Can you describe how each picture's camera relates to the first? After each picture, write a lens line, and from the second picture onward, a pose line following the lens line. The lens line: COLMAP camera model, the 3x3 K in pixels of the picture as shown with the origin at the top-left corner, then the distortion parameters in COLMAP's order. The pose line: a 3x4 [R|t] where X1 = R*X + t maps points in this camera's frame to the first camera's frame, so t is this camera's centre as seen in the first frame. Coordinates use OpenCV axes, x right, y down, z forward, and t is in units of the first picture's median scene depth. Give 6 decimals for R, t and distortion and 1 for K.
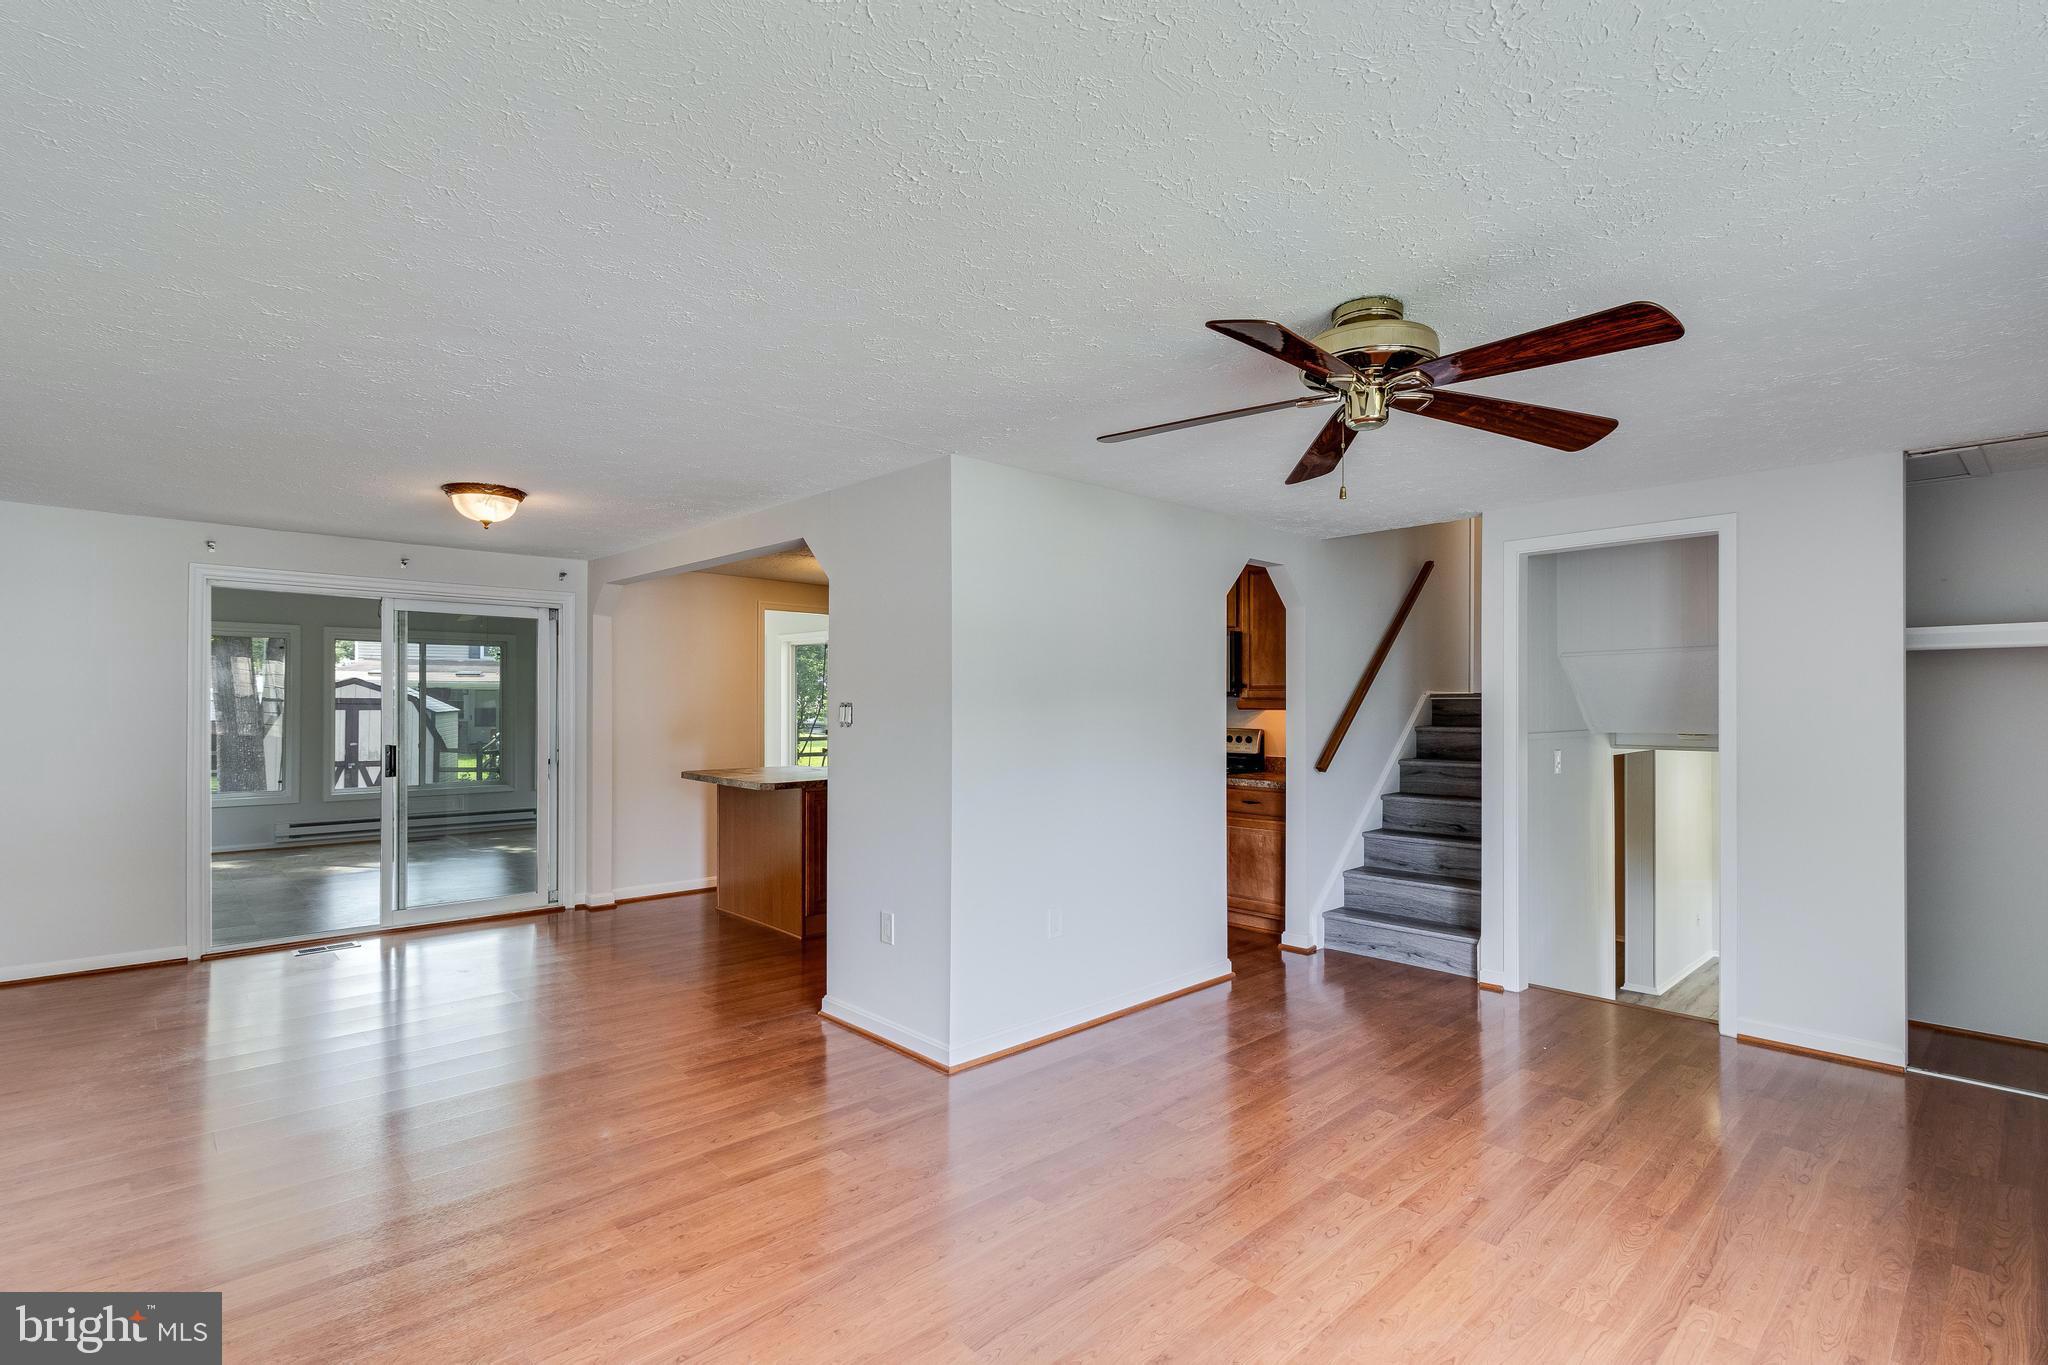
lens RADIAL K [[943.4, 0, 1014.4], [0, 943.4, 699.8], [0, 0, 1]] dist [0.006115, 0.000520]
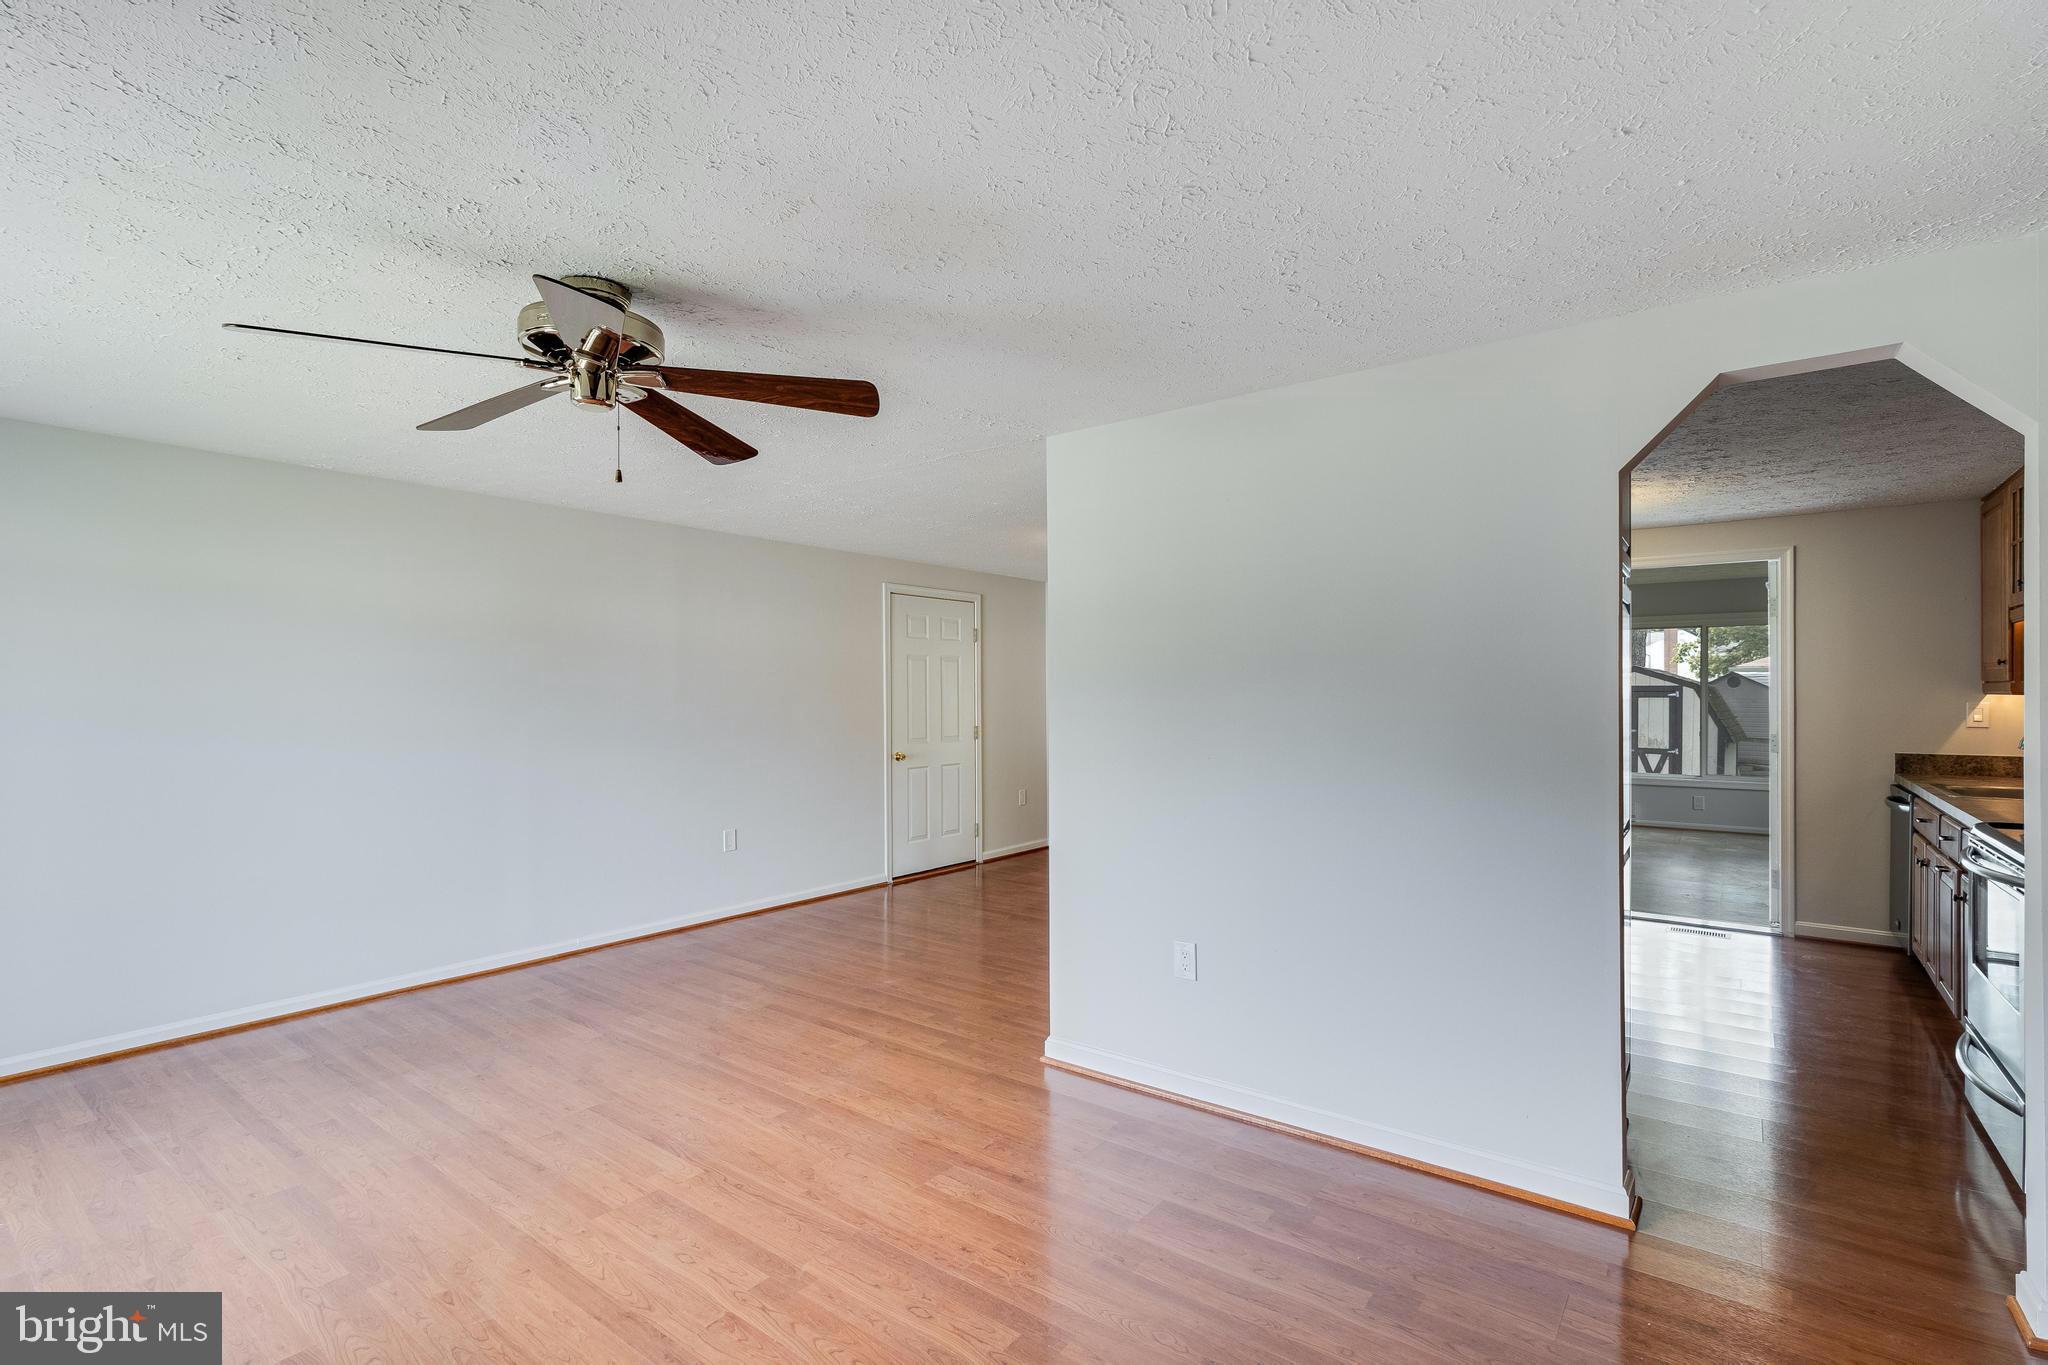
lens RADIAL K [[943.4, 0, 1026.3], [0, 943.4, 690.8], [0, 0, 1]] dist [0.006115, 0.000520]
pose [[0.176601, -0.004050, -0.984274, 0.702358], [0.008556, 0.999960, -0.002579, 0.004850], [0.984245, -0.007966, 0.176629, 0.624833]]
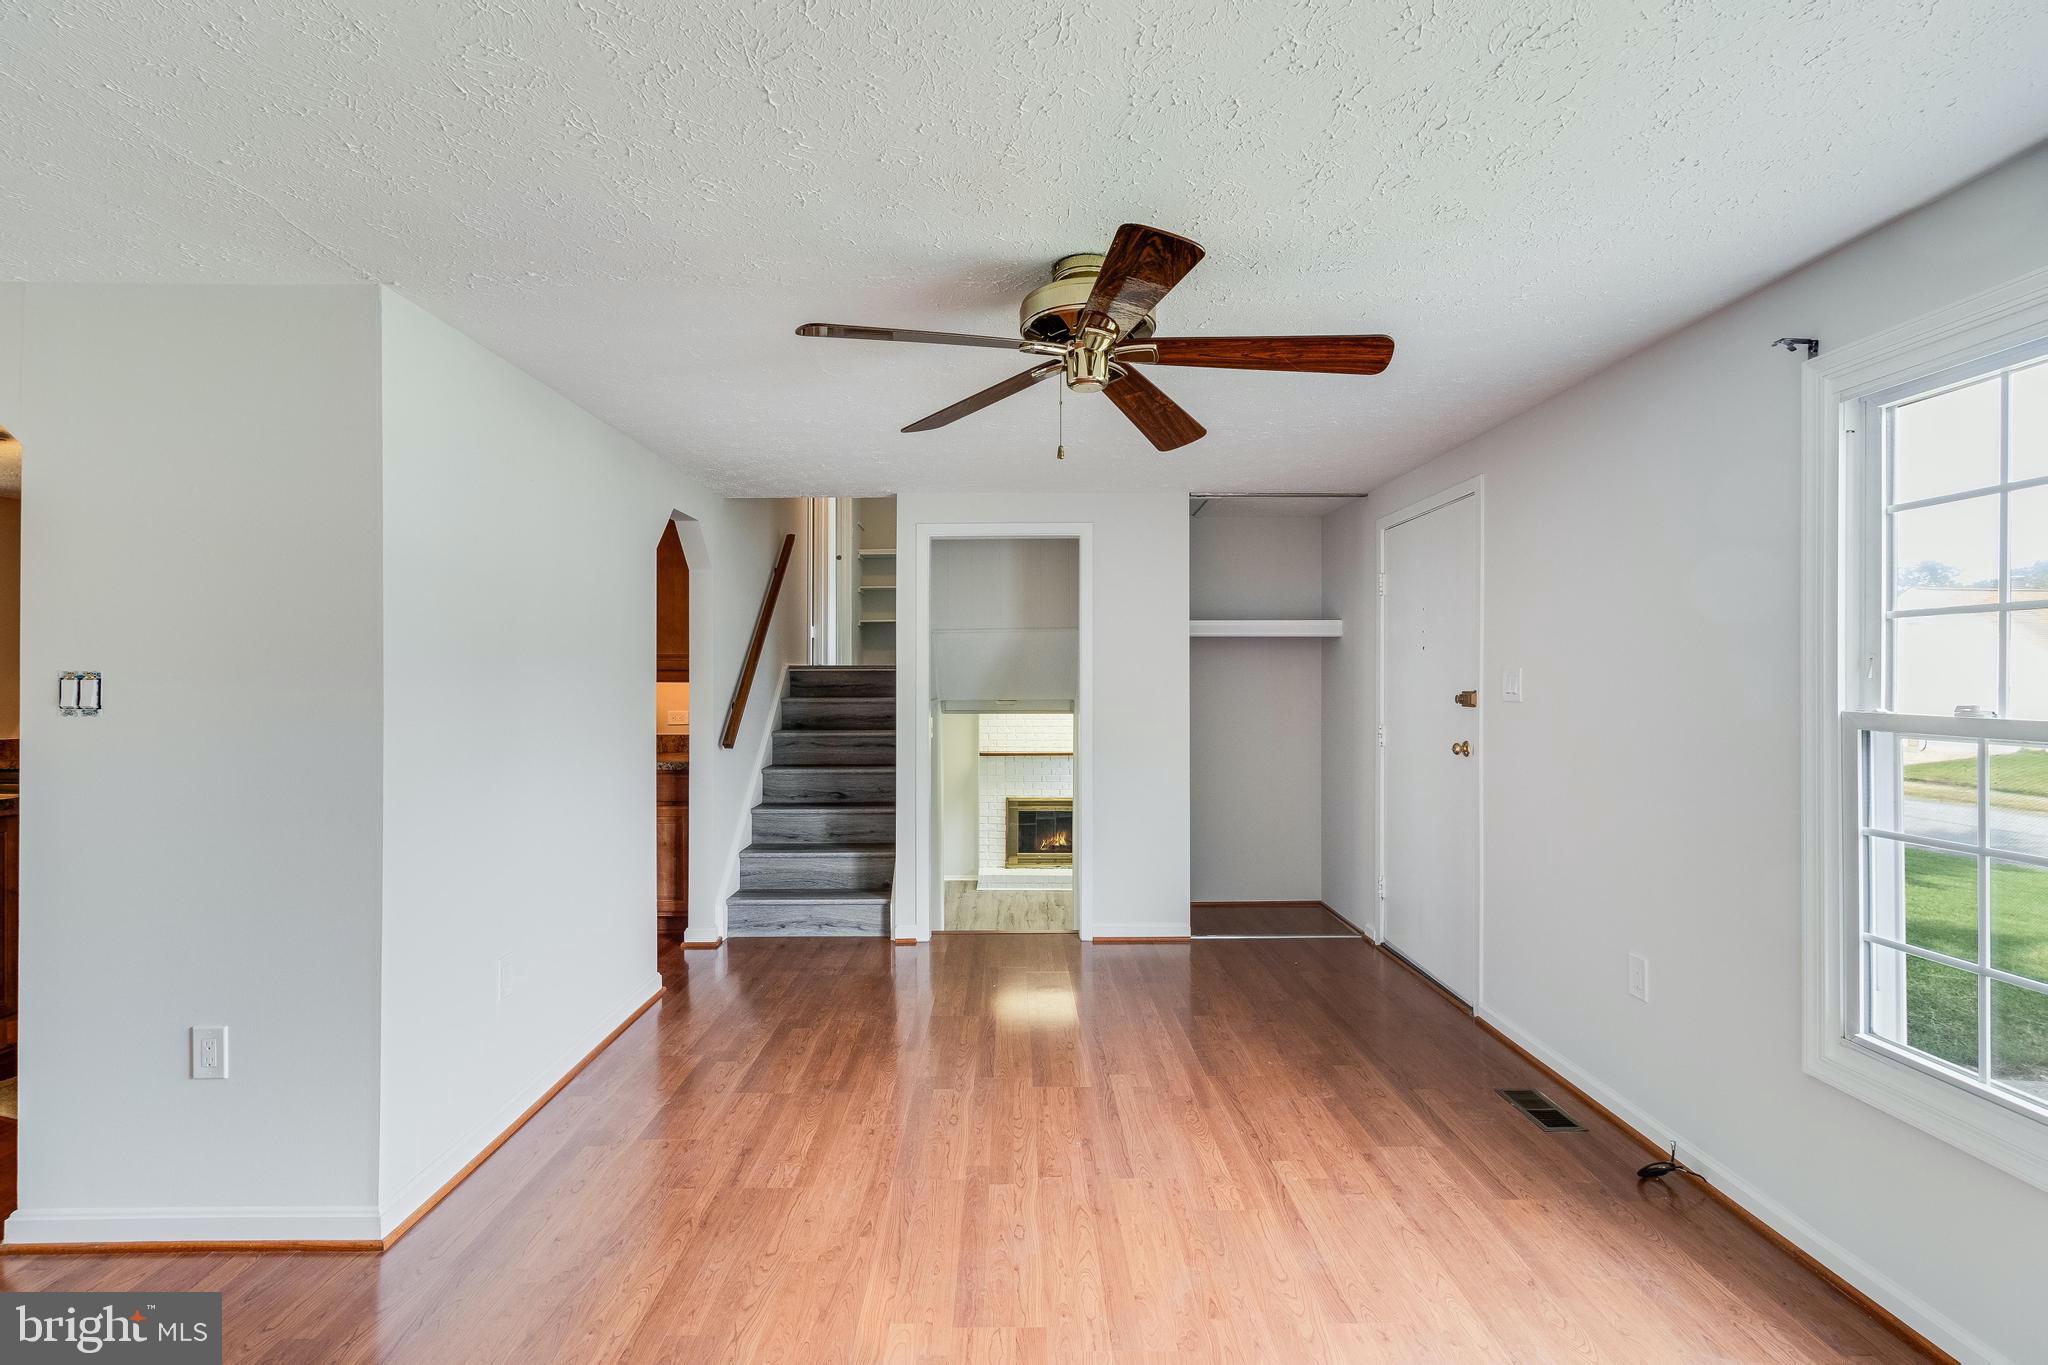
lens RADIAL K [[943.4, 0, 1006.4], [0, 943.4, 669.1], [0, 0, 1]] dist [0.006115, 0.000520]
pose [[0.682075, 0.005407, 0.731262, -0.195254], [-0.002524, 0.999984, -0.005039, 0.003069], [-0.731278, 0.001591, 0.682078, 0.194873]]
